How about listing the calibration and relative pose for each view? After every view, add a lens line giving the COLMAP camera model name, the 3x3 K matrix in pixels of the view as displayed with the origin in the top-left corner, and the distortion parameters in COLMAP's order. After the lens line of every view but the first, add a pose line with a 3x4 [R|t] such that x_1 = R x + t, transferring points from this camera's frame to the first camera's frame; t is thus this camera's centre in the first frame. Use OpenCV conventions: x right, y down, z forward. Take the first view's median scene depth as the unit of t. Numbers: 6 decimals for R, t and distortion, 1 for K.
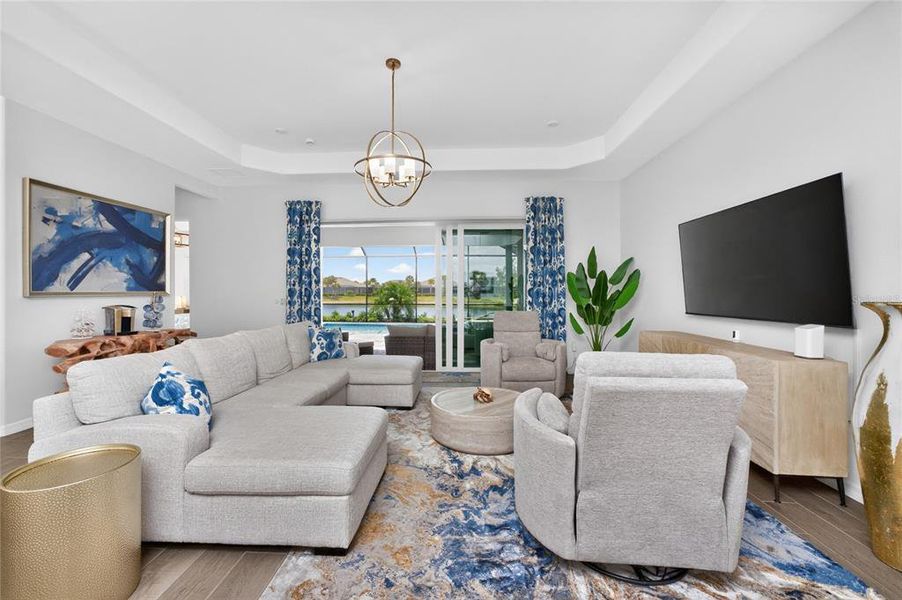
lens RADIAL K [[368.2, 0, 447.5], [0, 368.2, 288.0], [0, 0, 1]] dist [-0.007113, 0.005186]
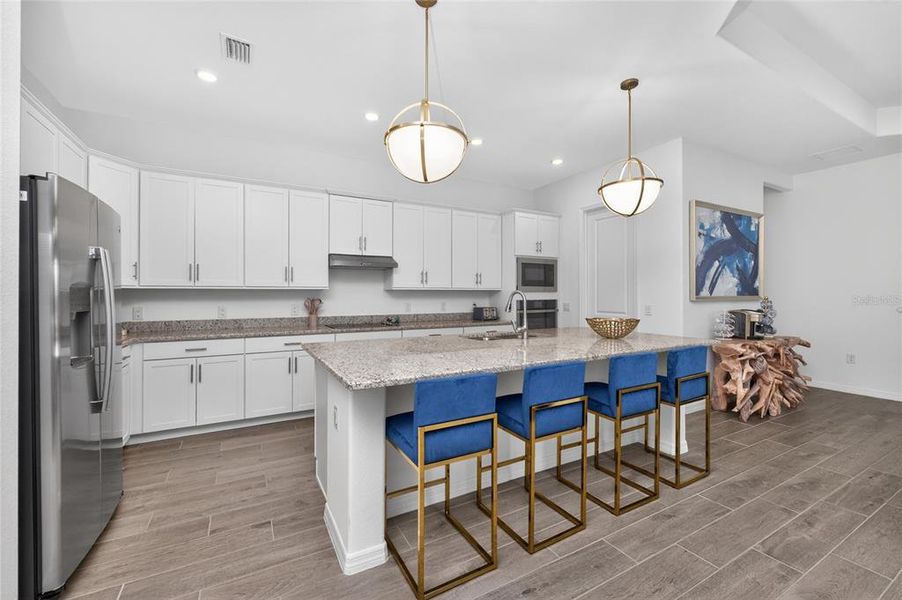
lens RADIAL K [[368.2, 0, 446.0], [0, 368.2, 296.8], [0, 0, 1]] dist [-0.007113, 0.005186]
pose [[0.527273, 0.011142, -0.849623, -0.349026], [0.007079, 0.999822, 0.017504, -0.010019], [0.849666, -0.015244, 0.527101, -0.188639]]
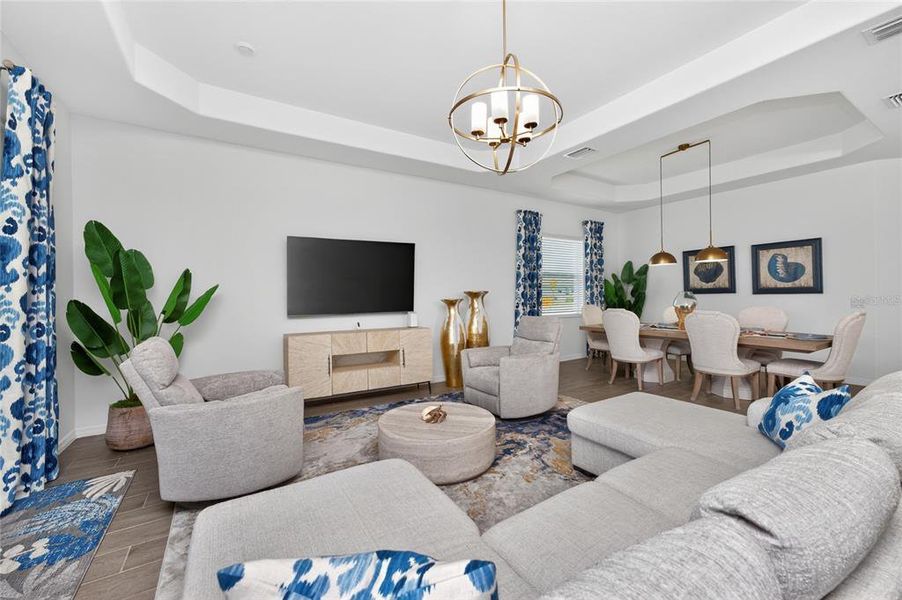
lens RADIAL K [[368.2, 0, 449.6], [0, 368.2, 292.4], [0, 0, 1]] dist [-0.007113, 0.005186]
pose [[-0.585511, 0.011026, 0.810589, -0.369051], [0.000162, 0.999909, -0.013484, 0.008718], [-0.810664, -0.007764, -0.585460, 0.865193]]
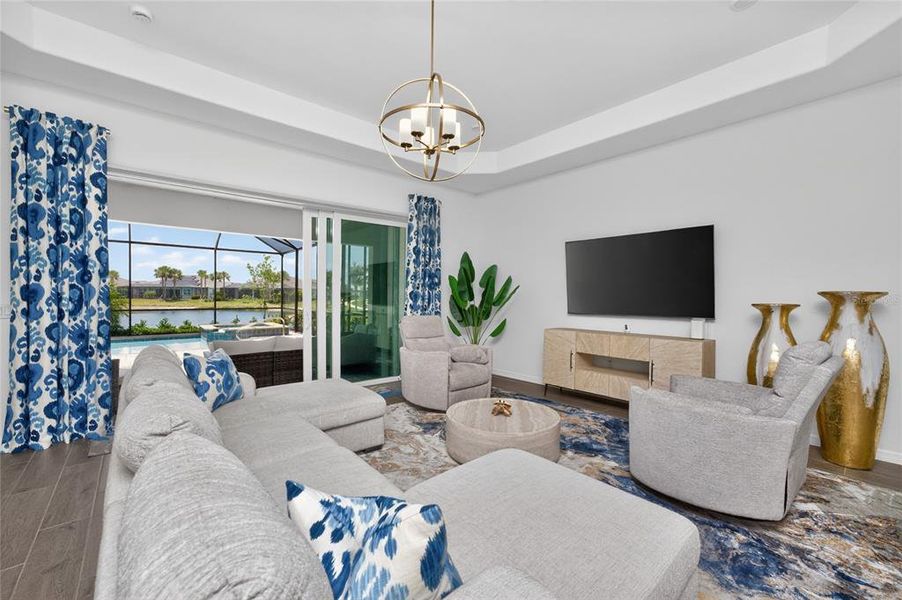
lens RADIAL K [[368.2, 0, 441.5], [0, 368.2, 299.6], [0, 0, 1]] dist [-0.007113, 0.005186]
pose [[0.730361, -0.002895, 0.683055, -0.373545], [-0.015434, 0.999666, 0.020740, 0.002675], [-0.682886, -0.025690, 0.730073, 0.257394]]
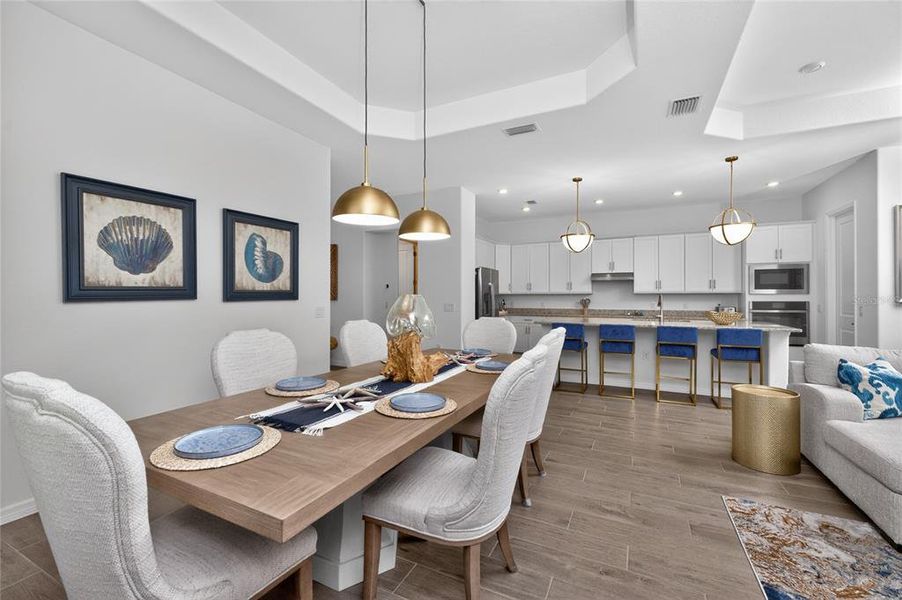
lens RADIAL K [[384.0, 0, 443.3], [0, 384.0, 296.8], [0, 0, 1]] dist [-0.000316, -0.000854]
pose [[-0.408023, 0.000286, -0.912971, 0.375543], [0.009525, 0.999947, -0.003944, -0.001854], [0.912922, -0.010305, -0.408004, 0.080272]]
